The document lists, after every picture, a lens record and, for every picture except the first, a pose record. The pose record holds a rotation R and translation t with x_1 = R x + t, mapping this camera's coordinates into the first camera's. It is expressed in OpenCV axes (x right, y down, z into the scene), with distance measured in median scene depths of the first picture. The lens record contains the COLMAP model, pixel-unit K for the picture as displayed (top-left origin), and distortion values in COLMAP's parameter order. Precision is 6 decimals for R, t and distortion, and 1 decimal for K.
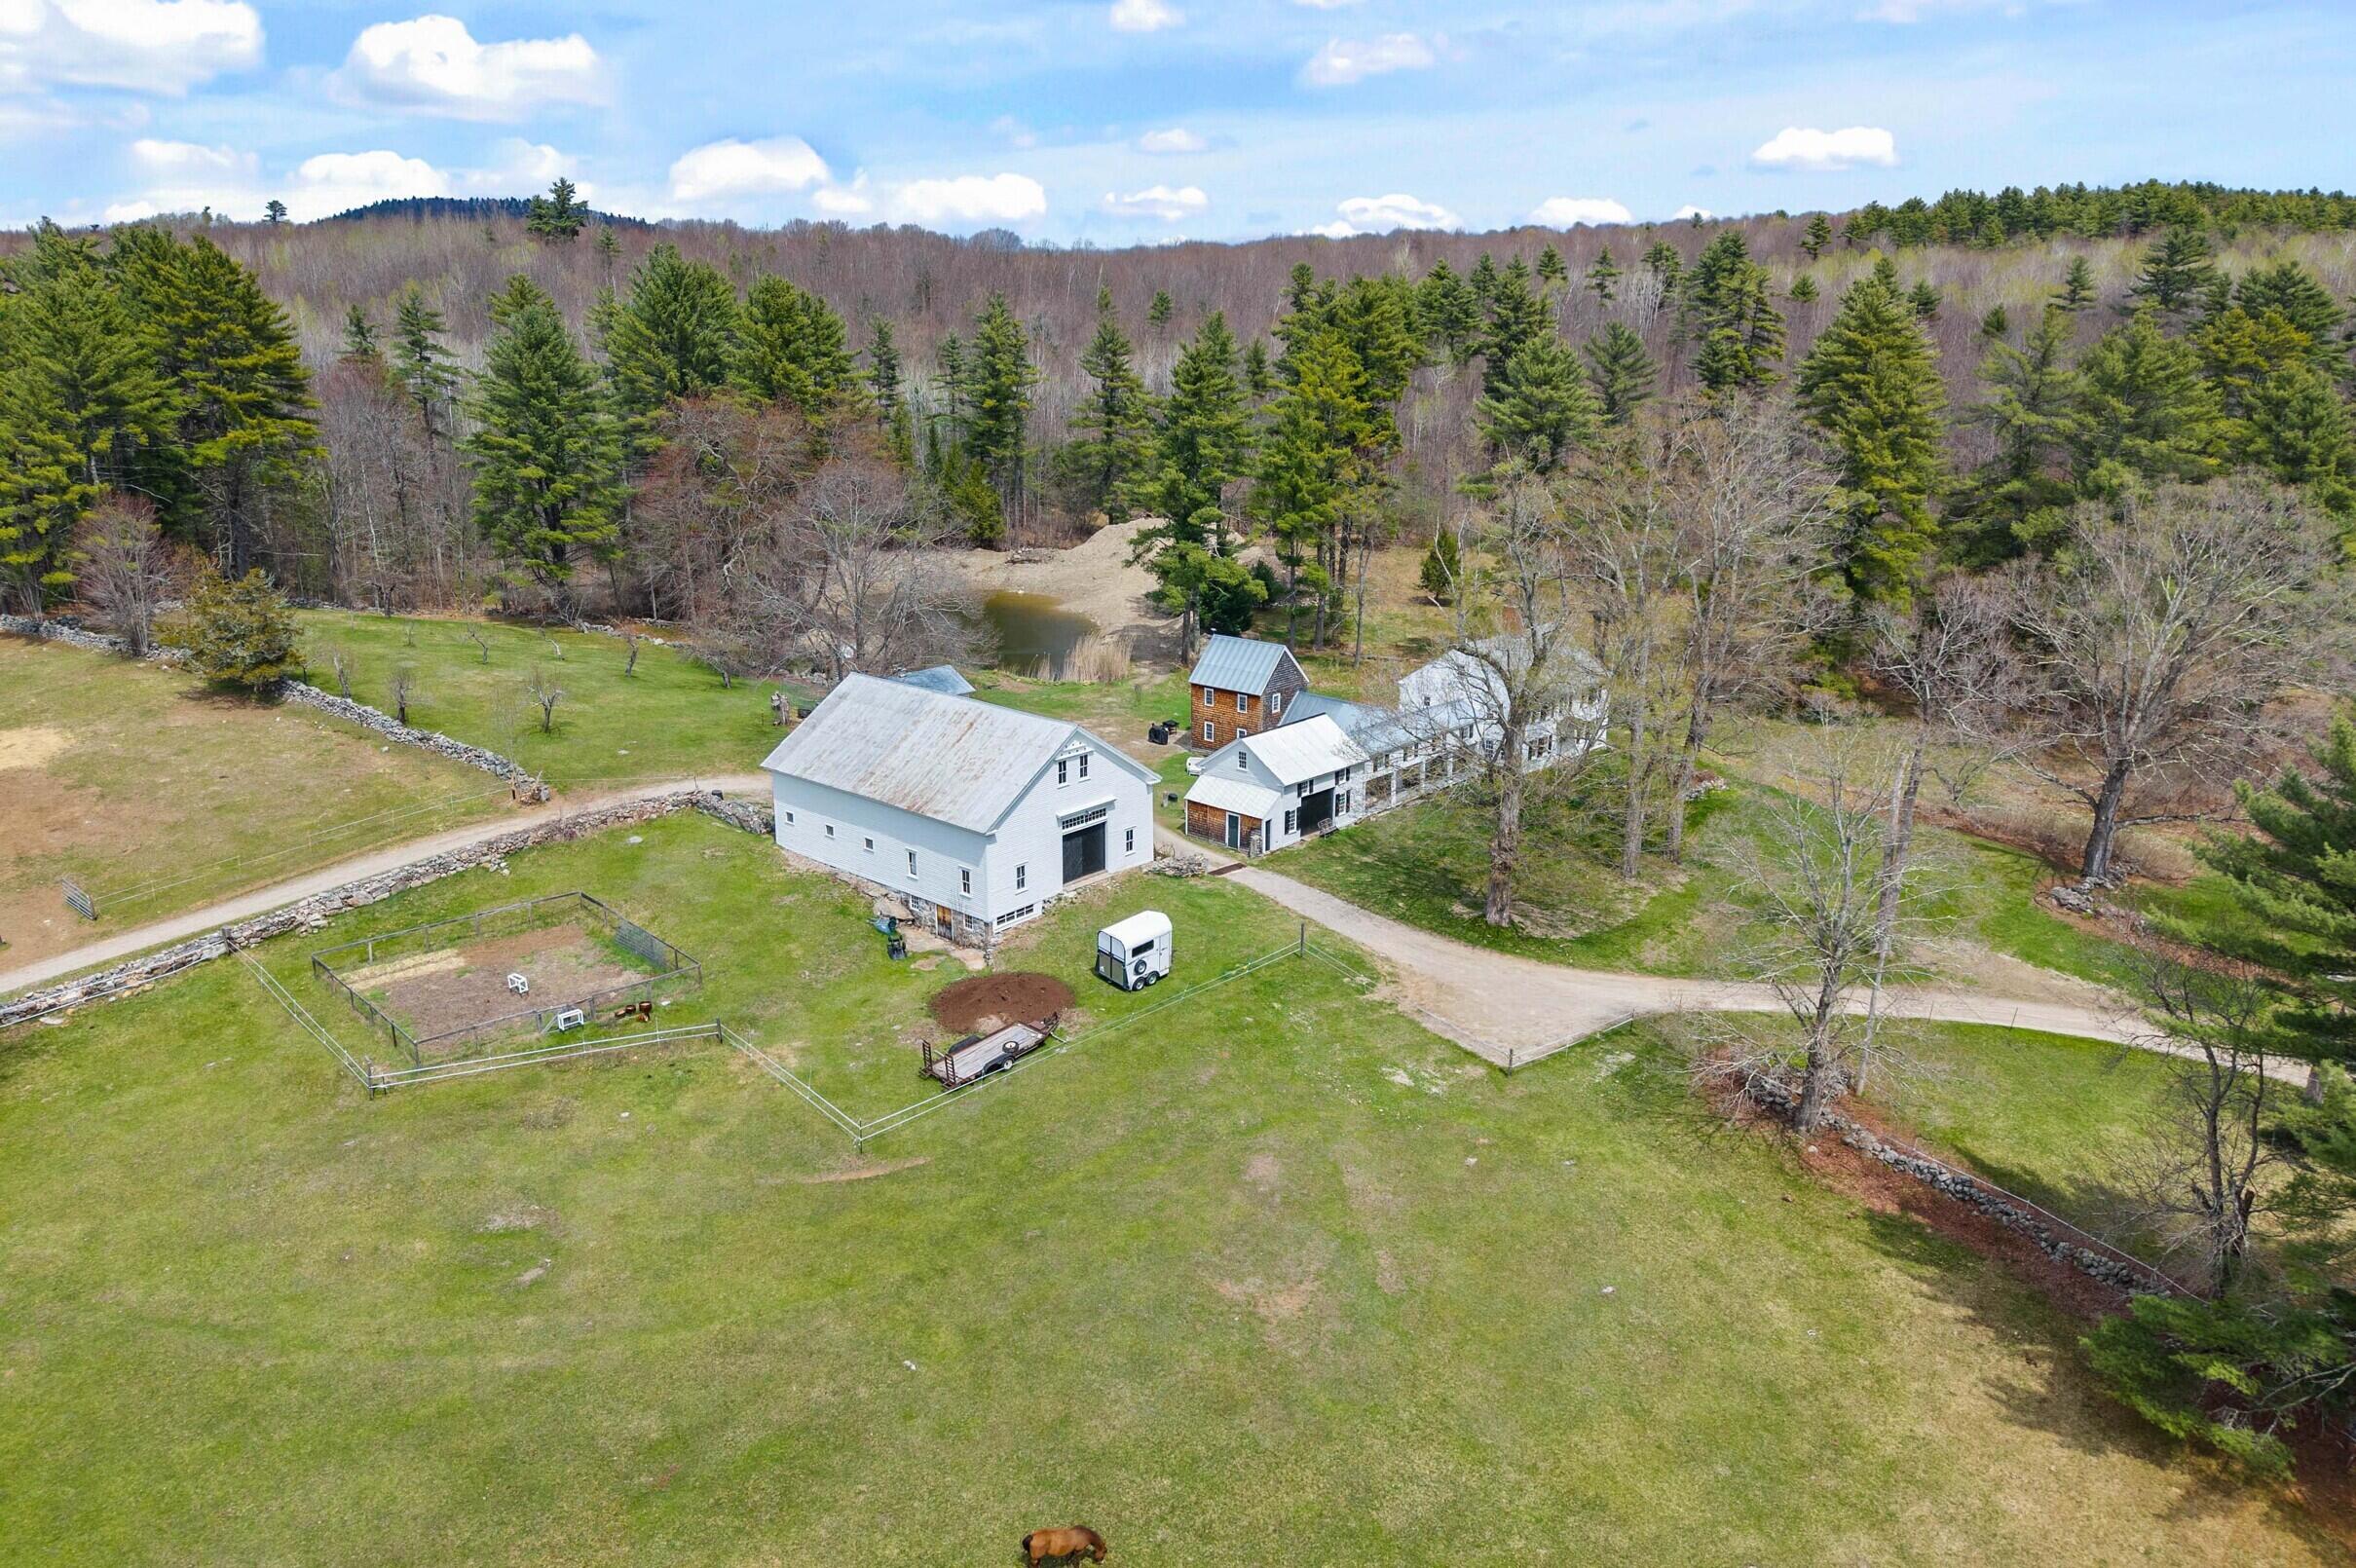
lens RADIAL K [[1649.0, 0, 1178.0], [0, 1649.0, 784.0], [0, 0, 1]] dist [0.002951, 0.000532]
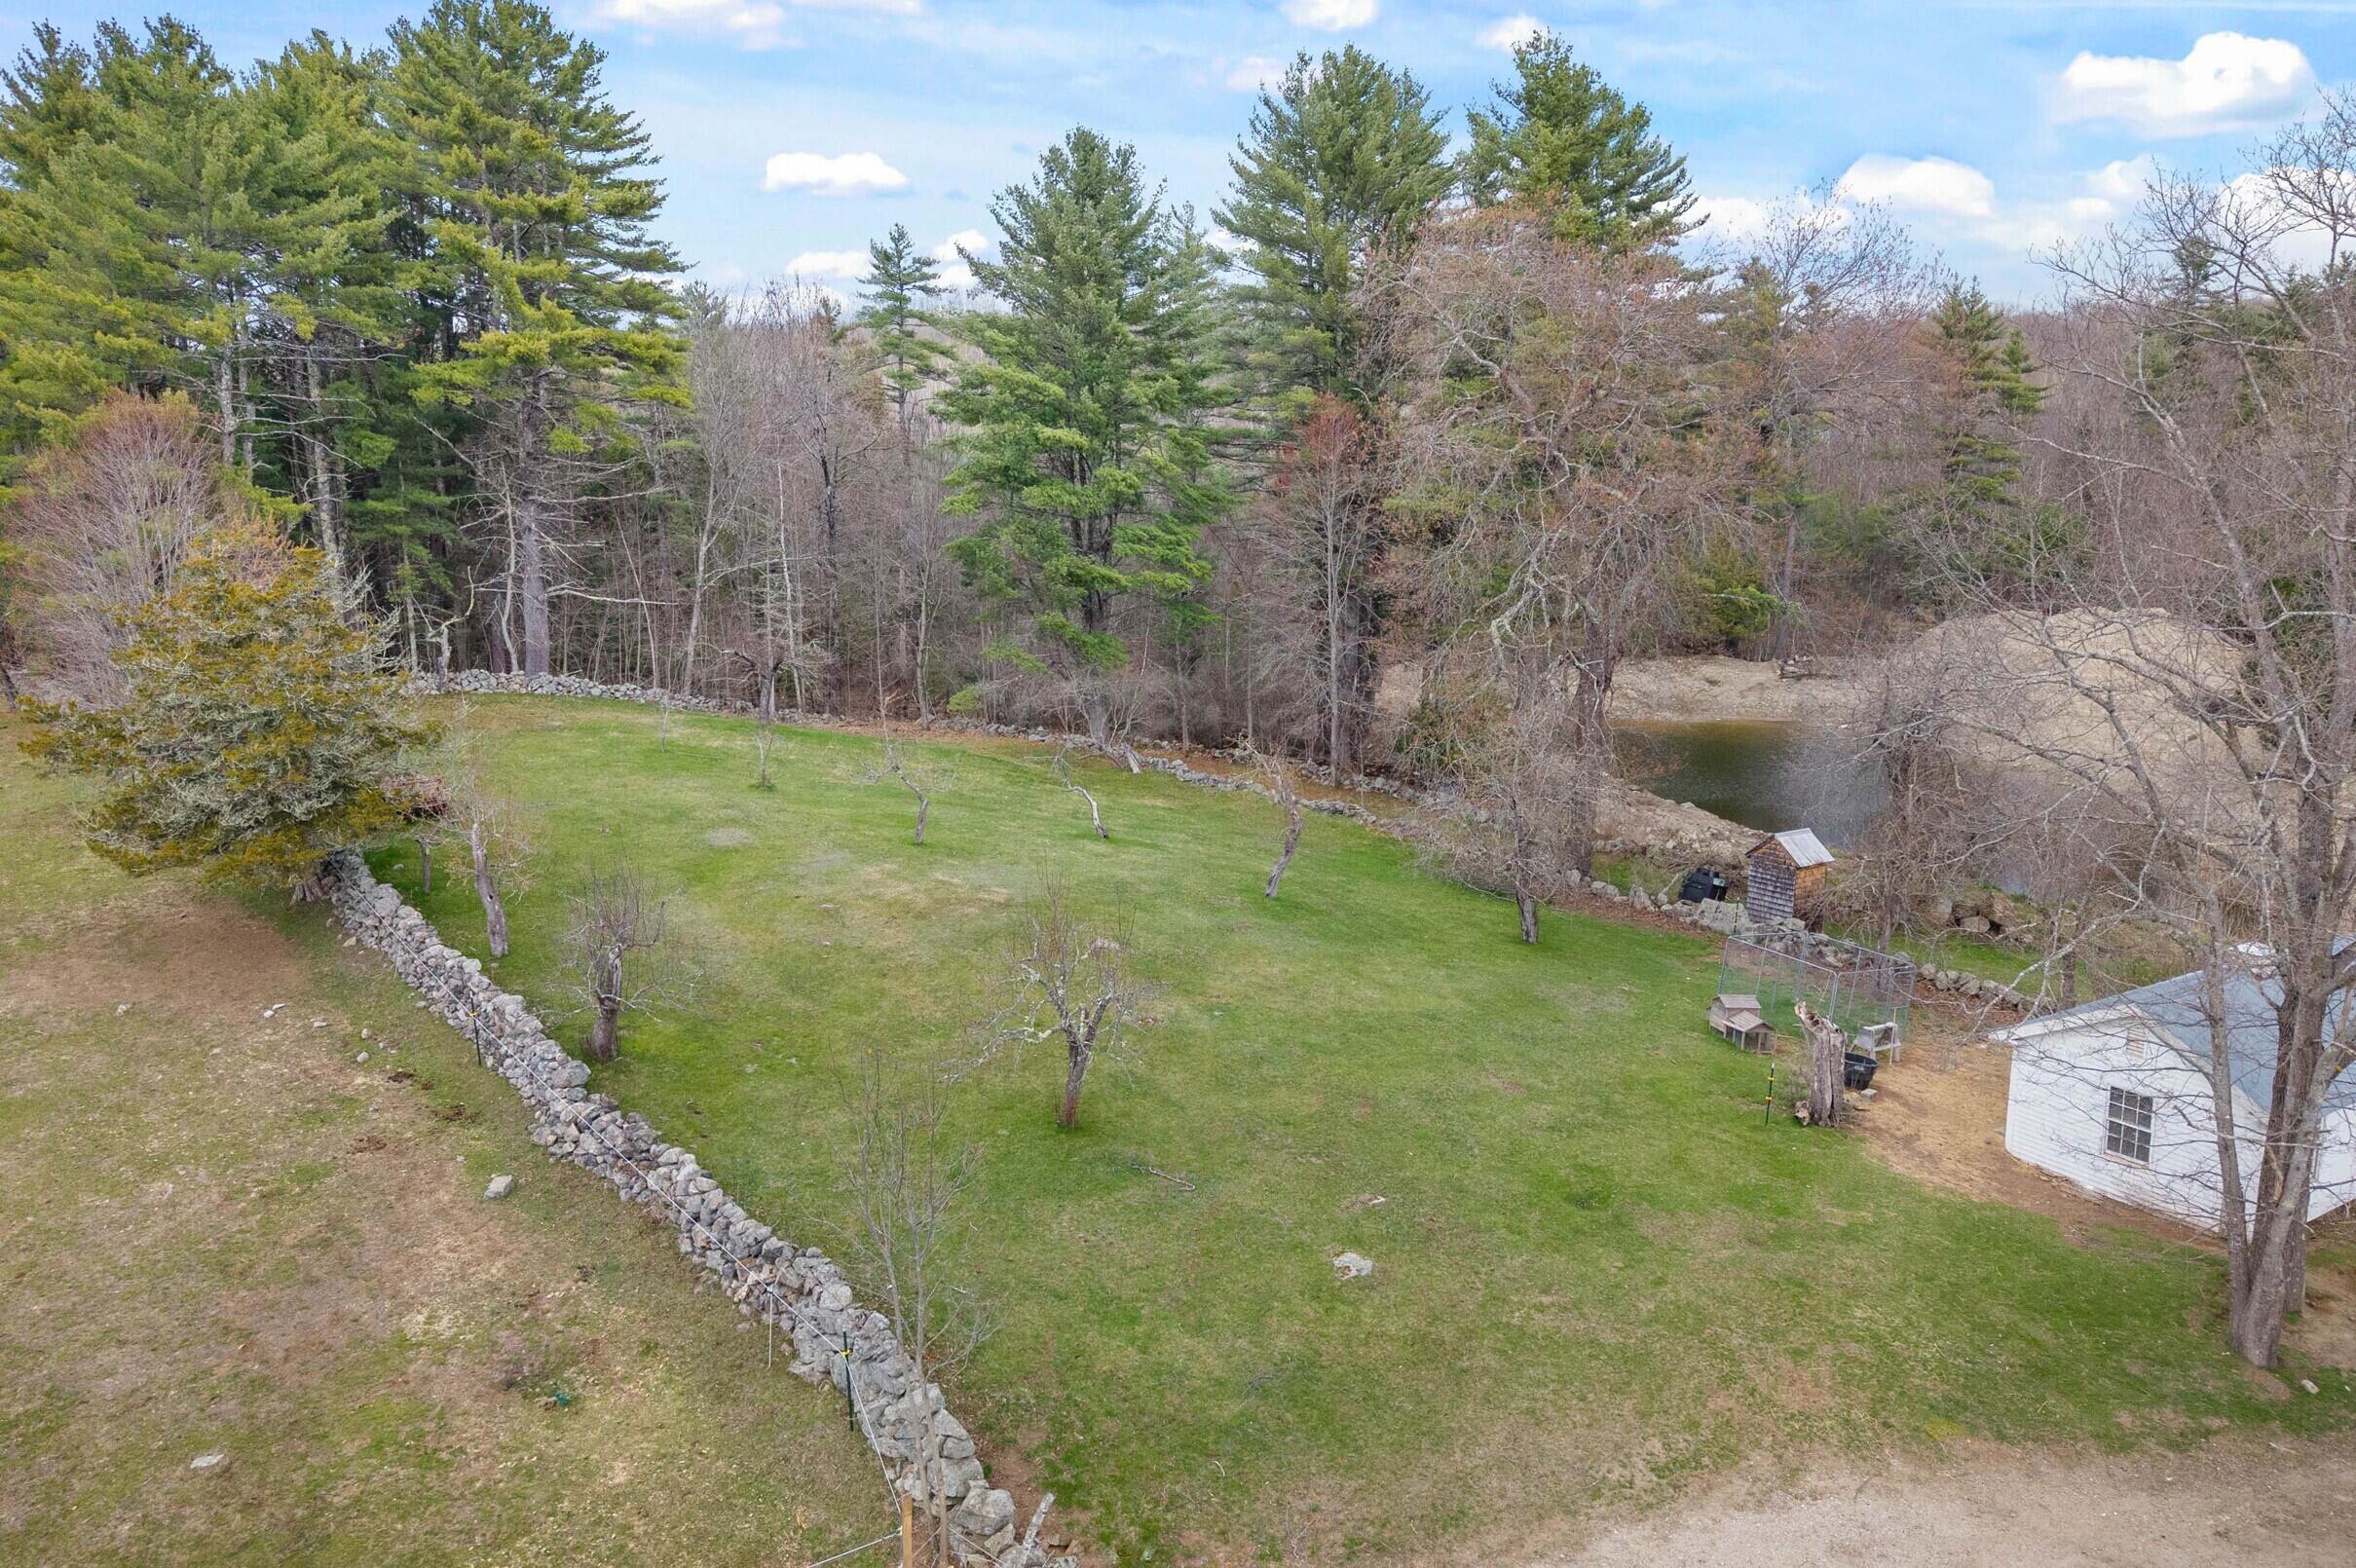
lens RADIAL K [[1649.0, 0, 1178.0], [0, 1649.0, 784.0], [0, 0, 1]] dist [0.002951, 0.000532]
pose [[0.961145, 0.047467, -0.271933, -0.228030], [-0.070621, 0.994604, -0.075999, -0.054372], [0.266858, 0.092250, 0.959311, 0.569773]]
